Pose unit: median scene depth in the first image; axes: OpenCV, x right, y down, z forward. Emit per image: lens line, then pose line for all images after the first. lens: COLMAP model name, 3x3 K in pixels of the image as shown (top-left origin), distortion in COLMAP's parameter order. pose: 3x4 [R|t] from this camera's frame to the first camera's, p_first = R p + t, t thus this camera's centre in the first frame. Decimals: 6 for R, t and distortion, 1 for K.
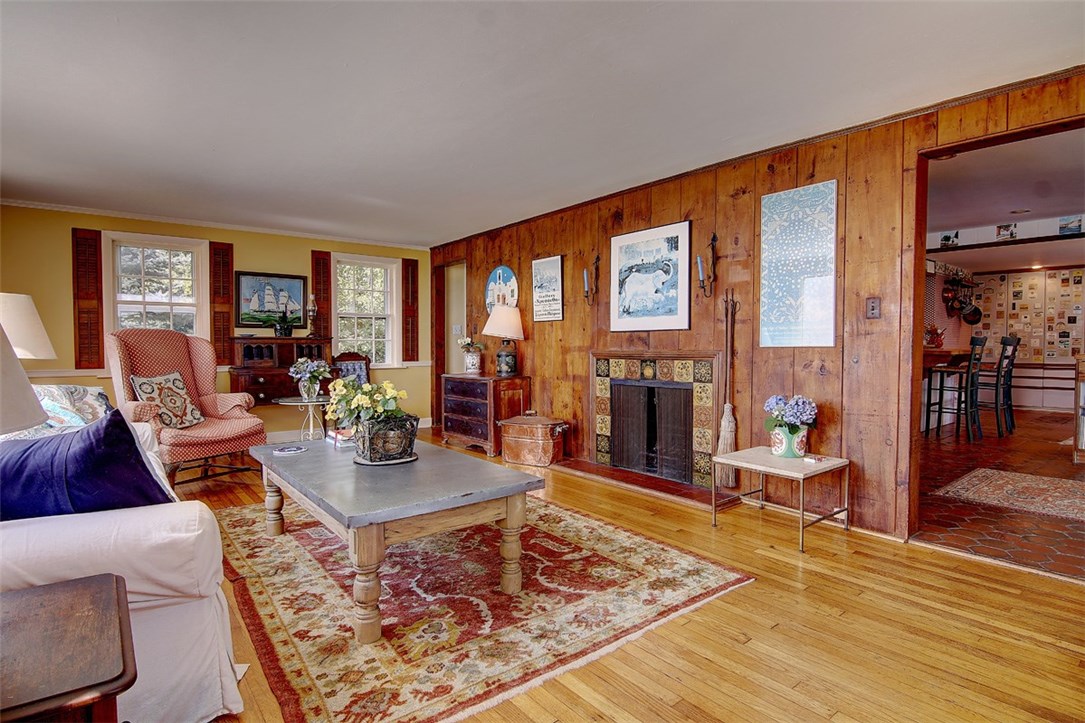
lens RADIAL K [[557.2, 0, 529.4], [0, 557.2, 363.3], [0, 0, 1]] dist [-0.001263, -0.001426]
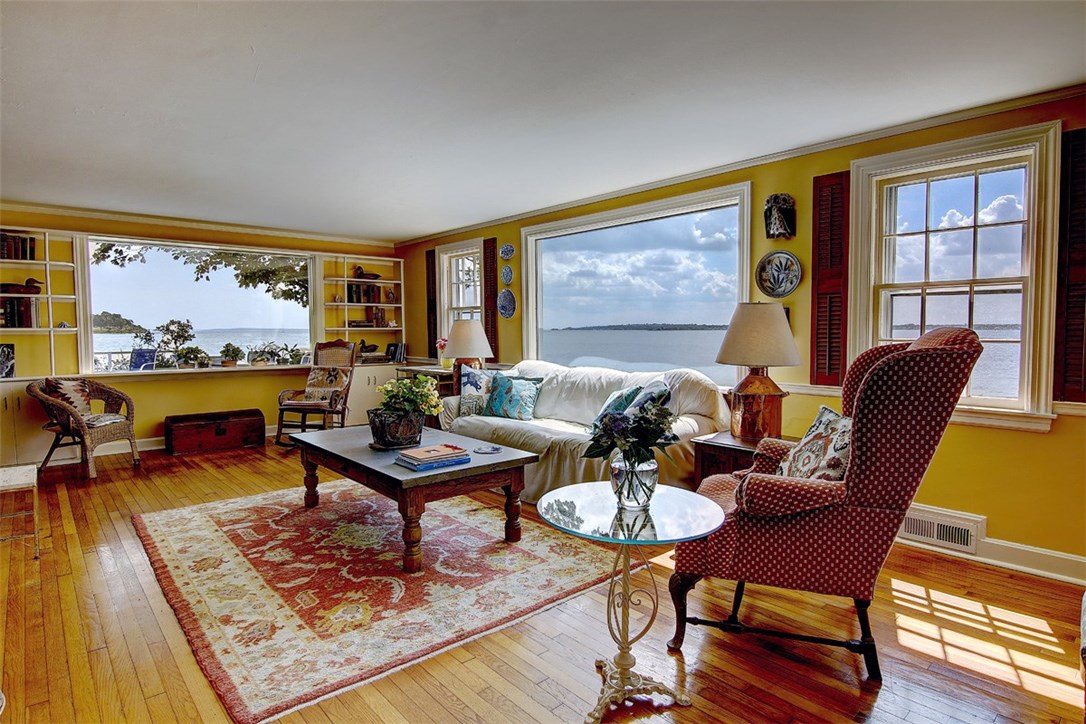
lens RADIAL K [[593.0, 0, 540.8], [0, 593.0, 361.4], [0, 0, 1]] dist [-0.003981, -0.003159]
pose [[-0.998162, 0.009116, -0.059913, -0.498892], [0.003748, 0.996015, 0.089110, -0.124204], [0.060487, 0.088722, -0.994218, 2.290221]]
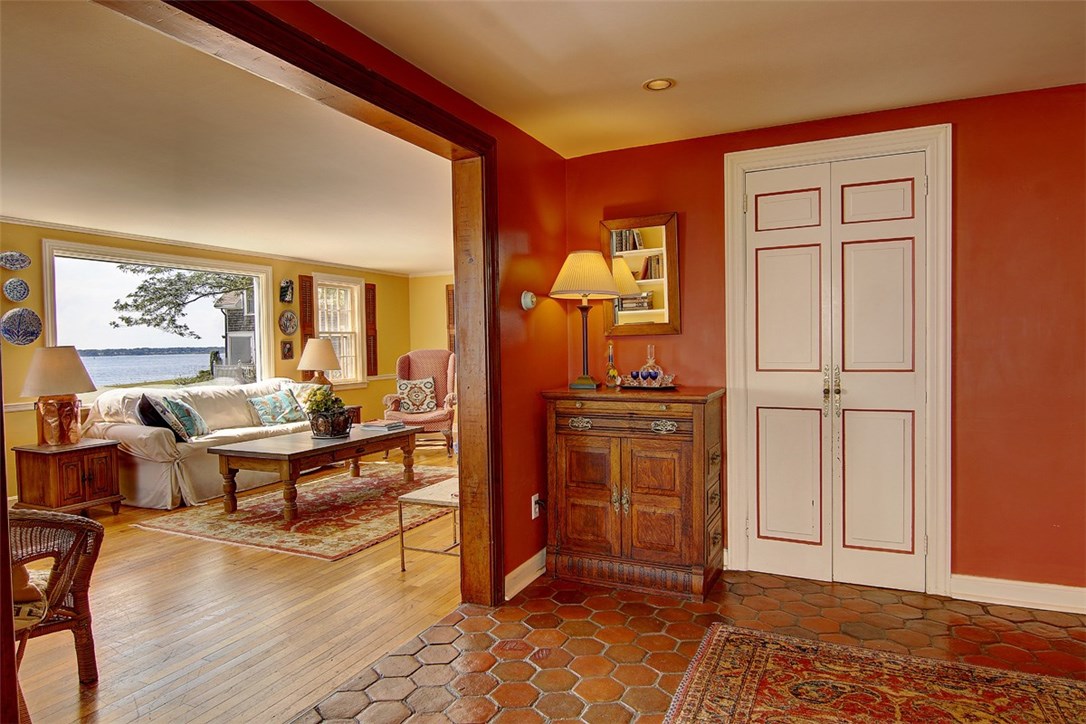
lens RADIAL K [[657.3, 0, 543.0], [0, 657.3, 362.0], [0, 0, 1]] dist [-0.000576, -0.000176]
pose [[0.446574, 0.020567, -0.894511, 1.795316], [-0.015090, 0.999767, 0.015453, -0.095184], [0.894620, 0.006598, 0.446780, 0.681318]]
